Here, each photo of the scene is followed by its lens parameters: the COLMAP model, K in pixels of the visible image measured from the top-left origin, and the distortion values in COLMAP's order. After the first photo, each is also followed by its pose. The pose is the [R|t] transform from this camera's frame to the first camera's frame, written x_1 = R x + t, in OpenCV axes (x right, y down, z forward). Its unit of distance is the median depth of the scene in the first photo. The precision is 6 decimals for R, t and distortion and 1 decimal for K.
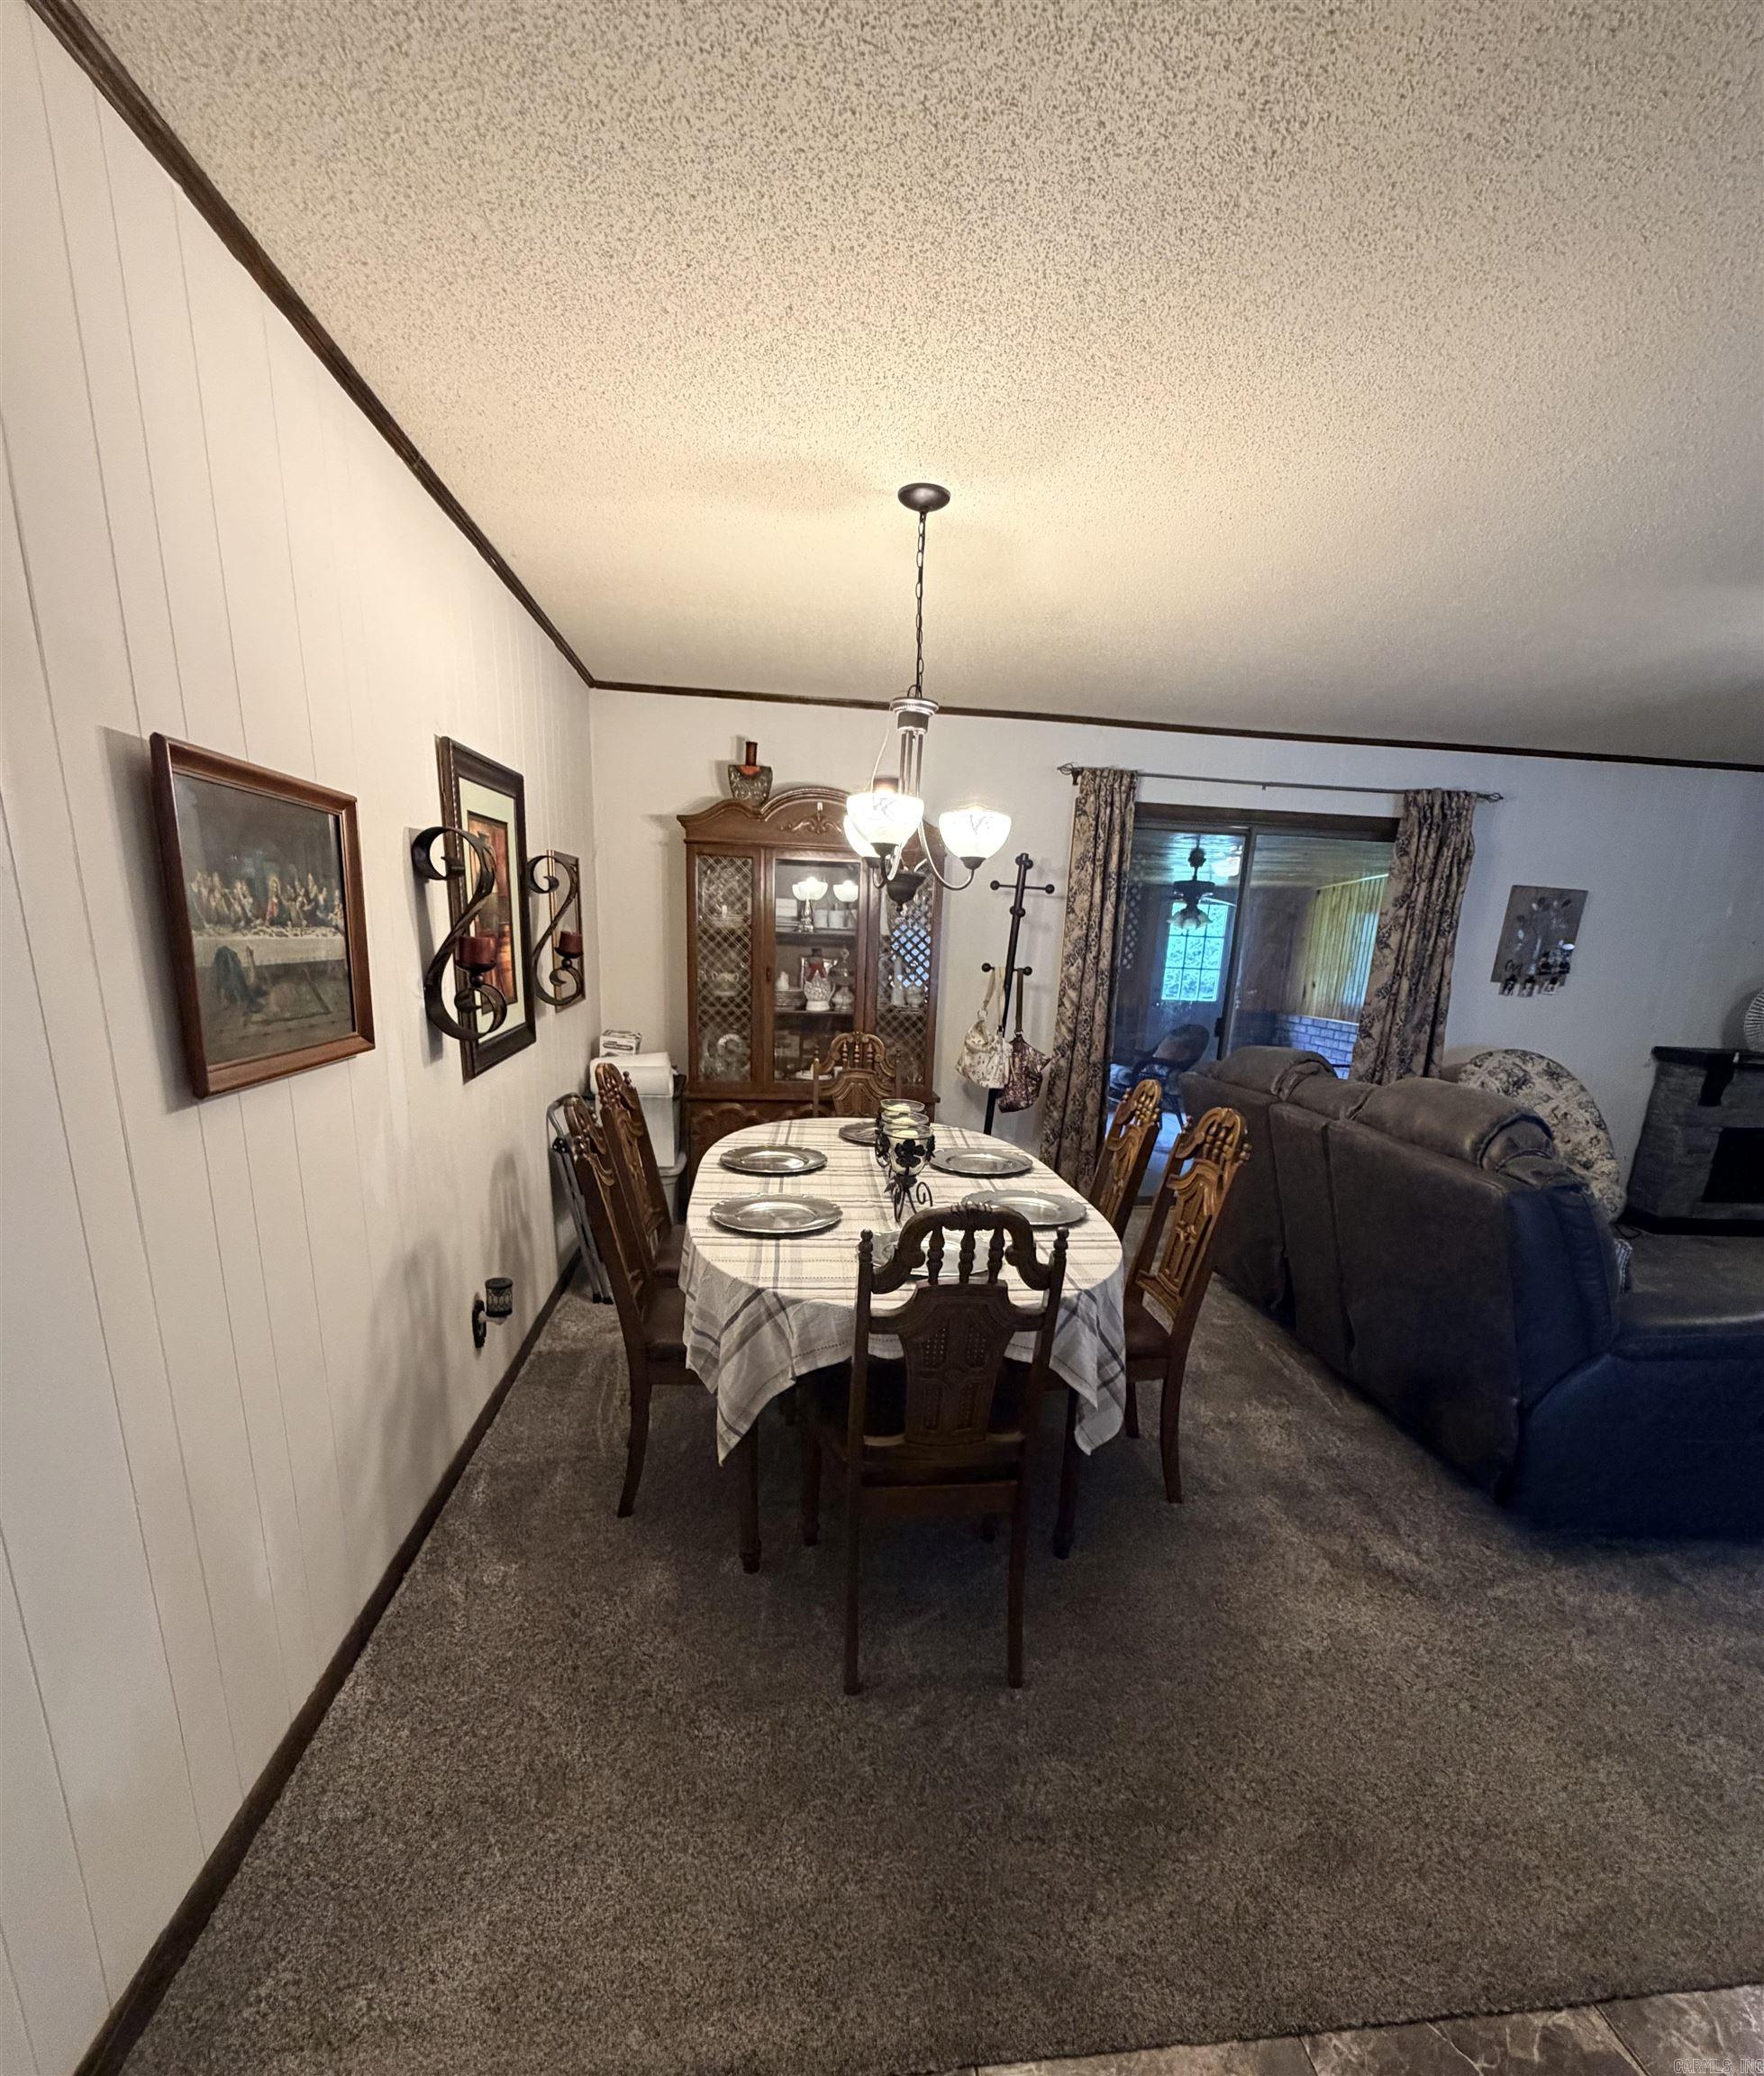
lens RADIAL K [[939.8, 0, 879.0], [0, 939.8, 1169.6], [0, 0, 1]] dist [0.001009, 0.000058]
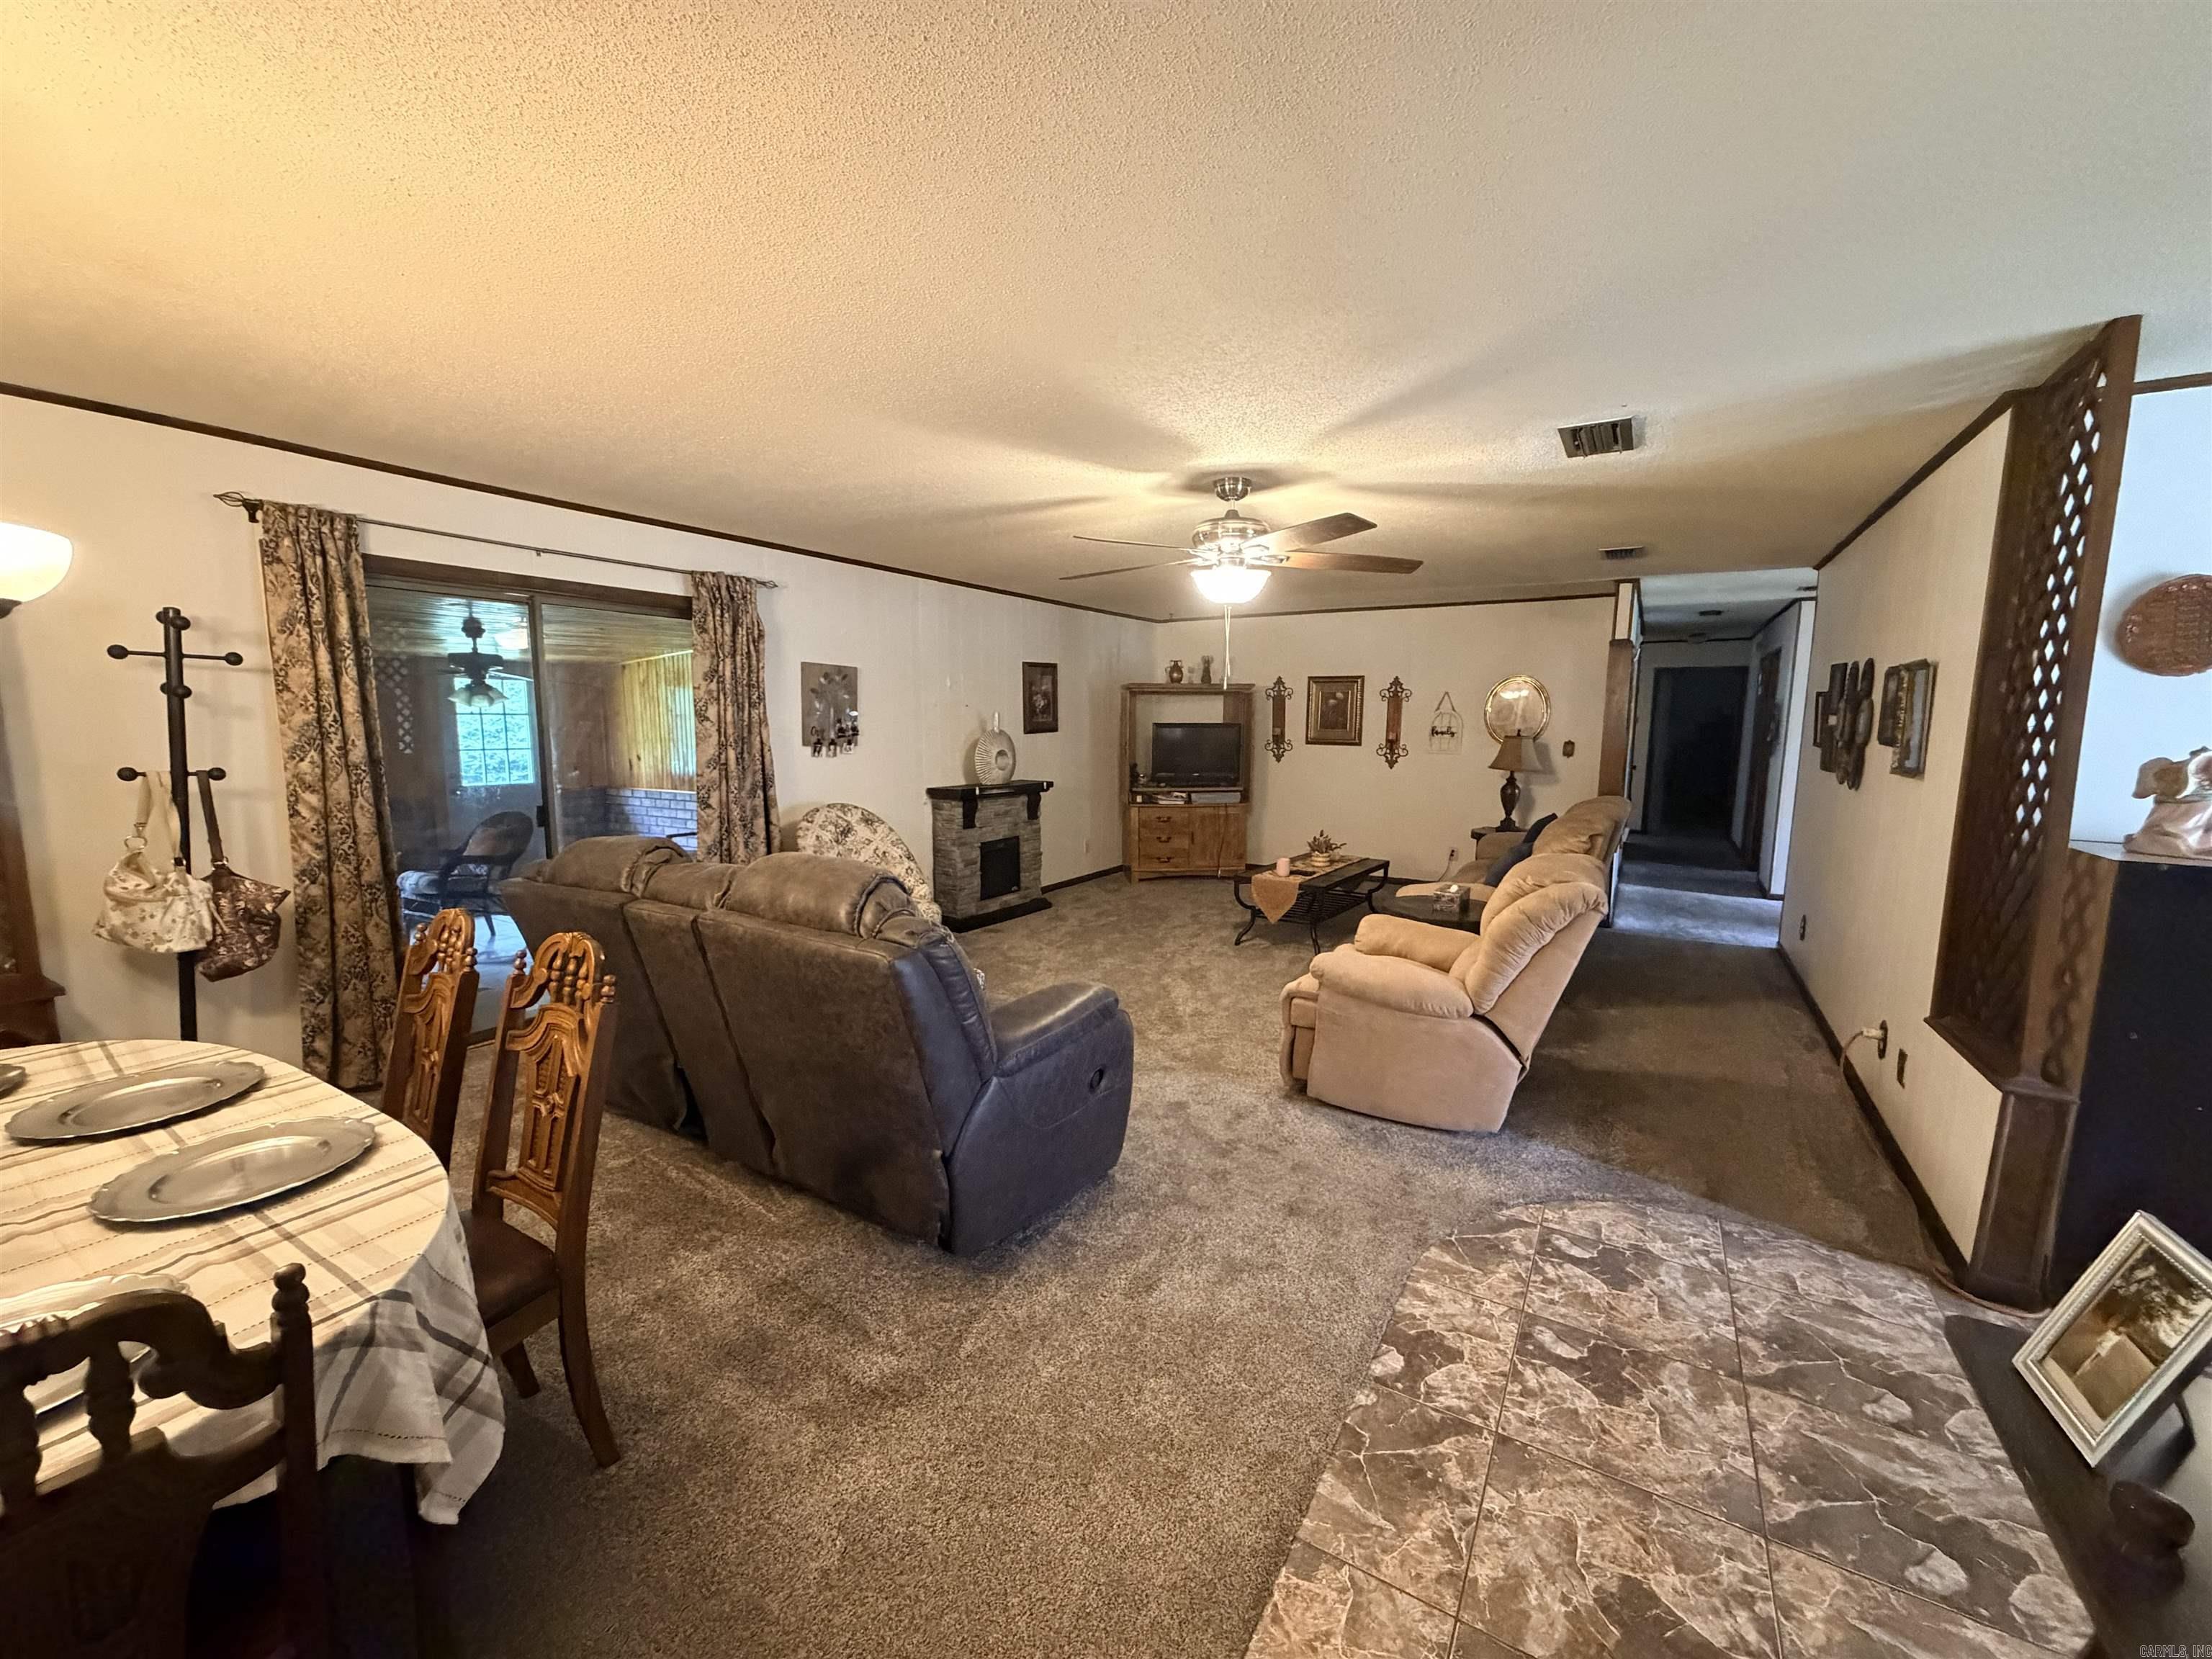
lens RADIAL K [[882.6, 0, 1106.0], [0, 882.6, 829.5], [0, 0, 1]] dist [-0.000267, 0.000366]
pose [[0.608361, -0.136550, 0.781826, 0.041100], [0.218340, 0.975873, 0.000545, -0.027713], [-0.763037, 0.170372, 0.623497, 0.097878]]
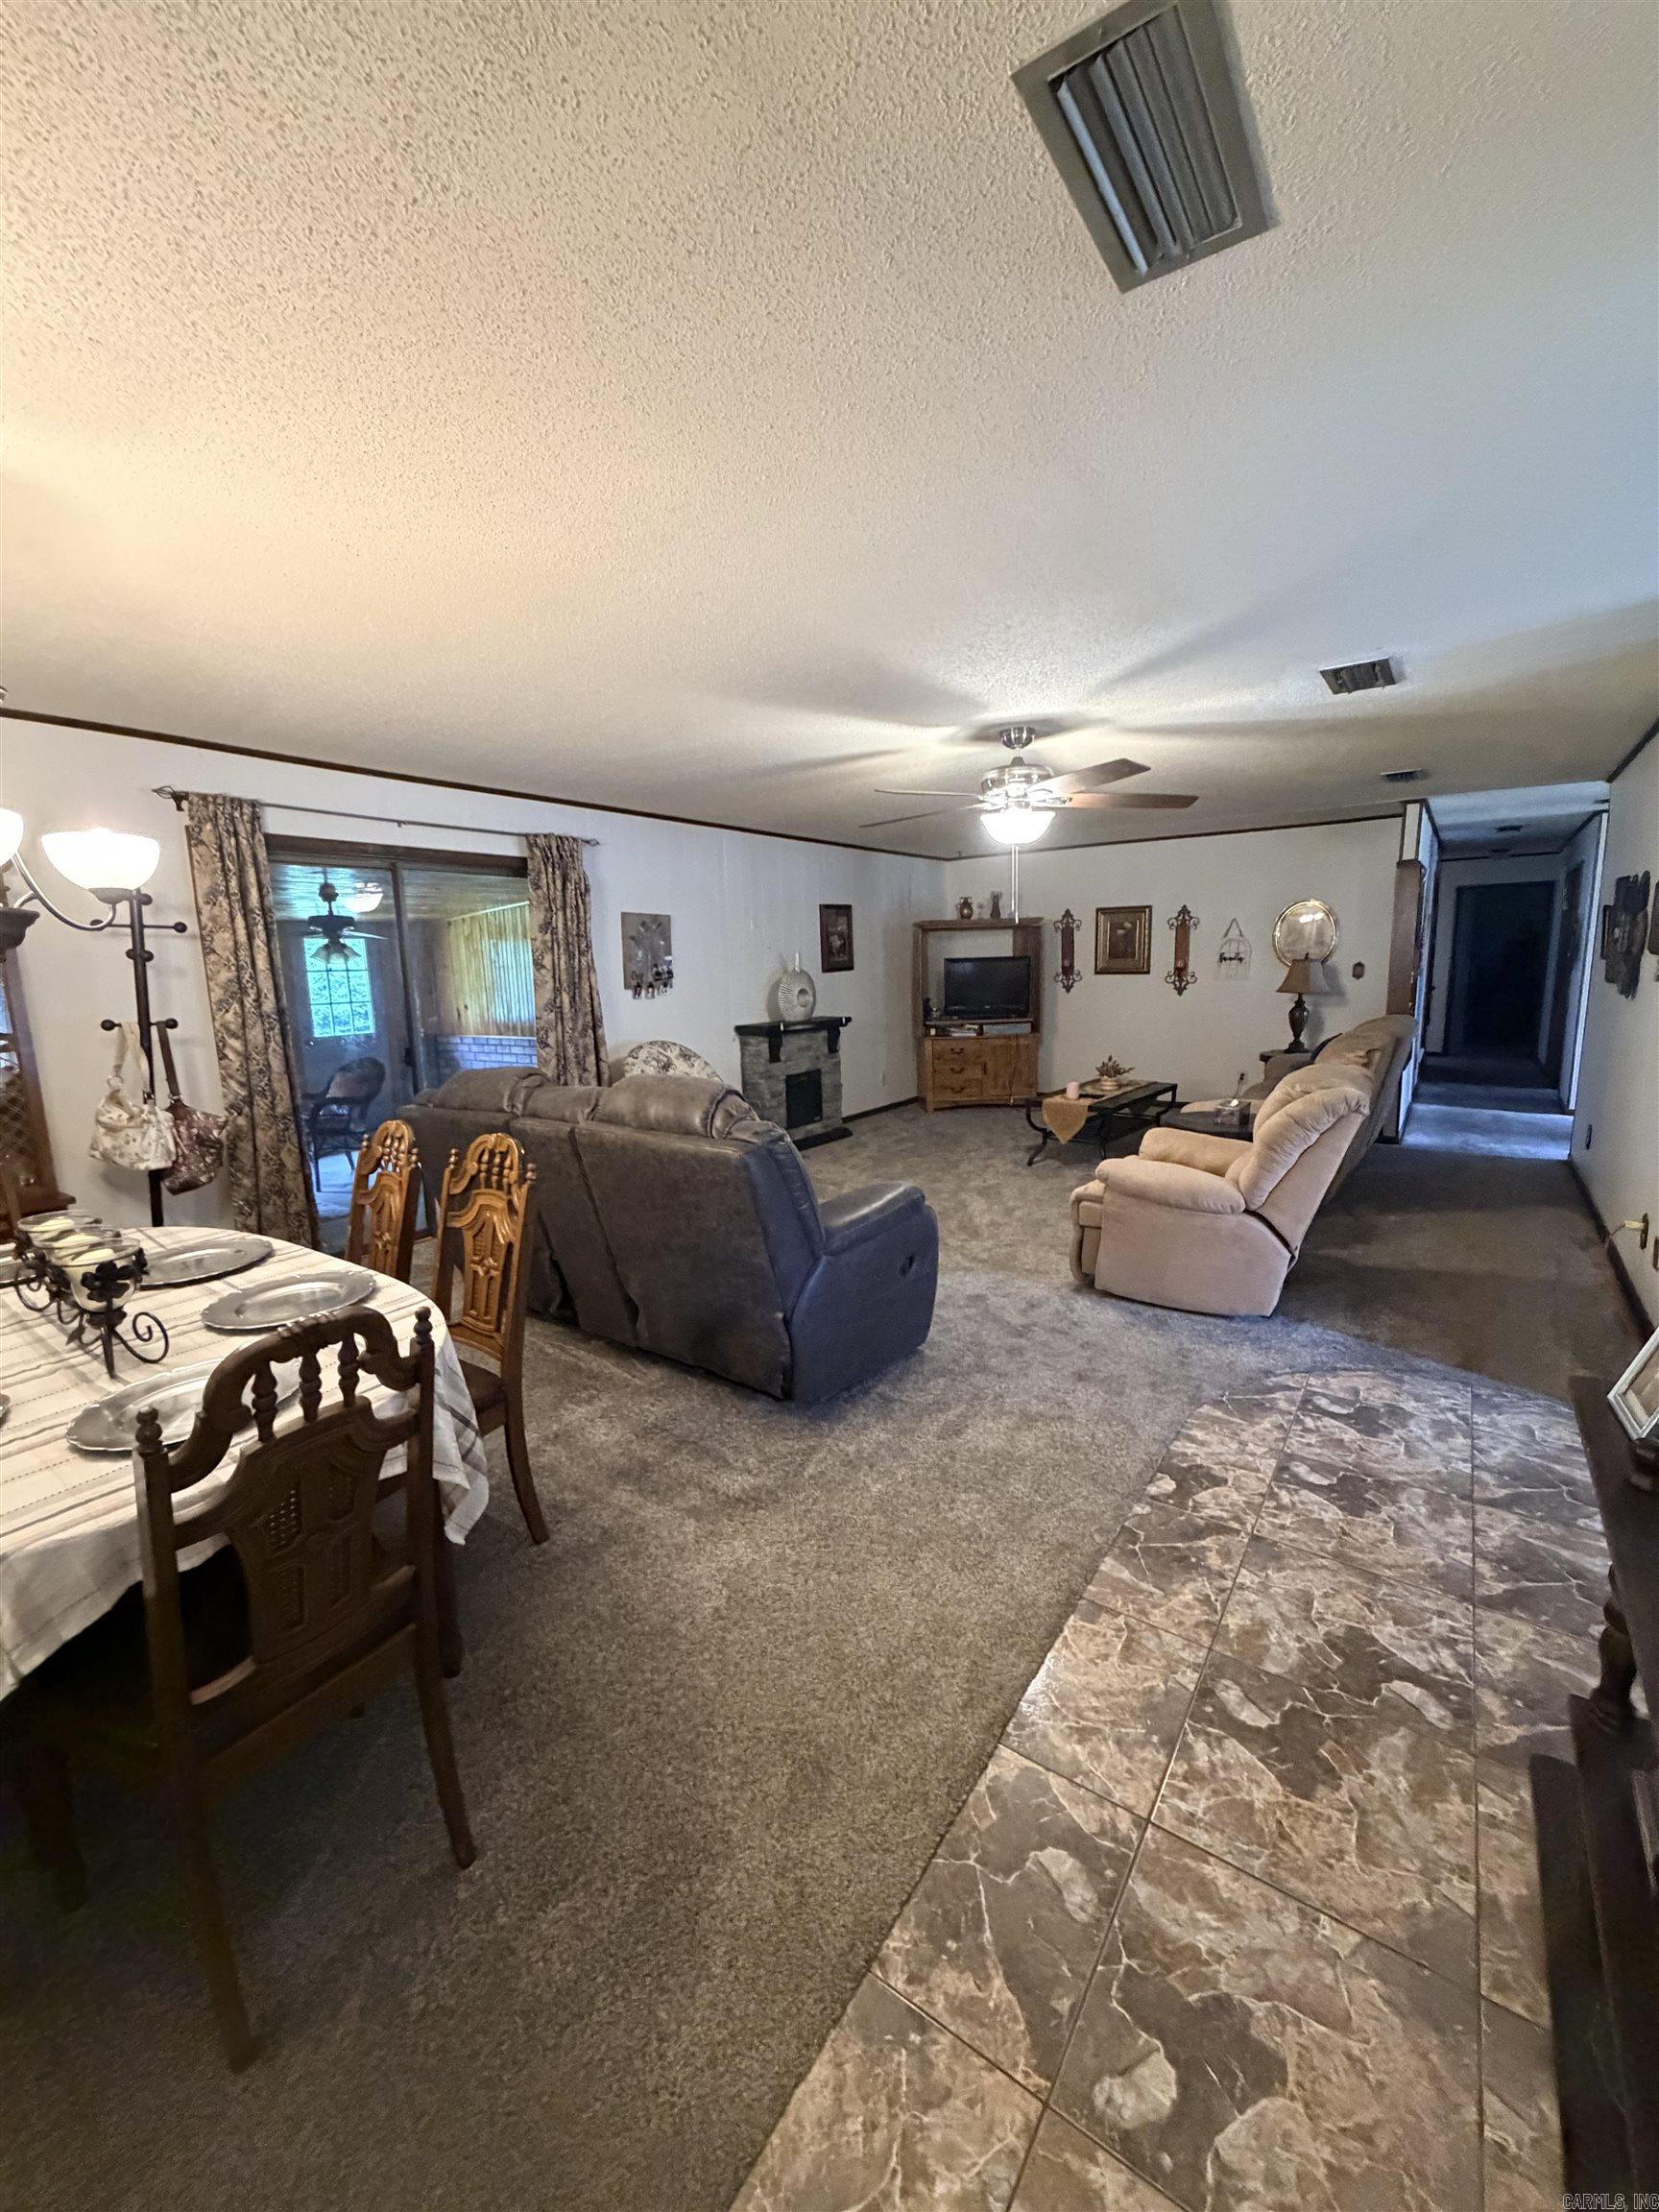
lens RADIAL K [[882.6, 0, 829.2], [0, 882.6, 1100.1], [0, 0, 1]] dist [-0.000267, 0.000366]
pose [[0.661763, -0.175993, 0.728763, -0.038123], [0.240901, 0.970424, 0.015600, -0.015469], [-0.709955, 0.165237, 0.684588, 0.053720]]
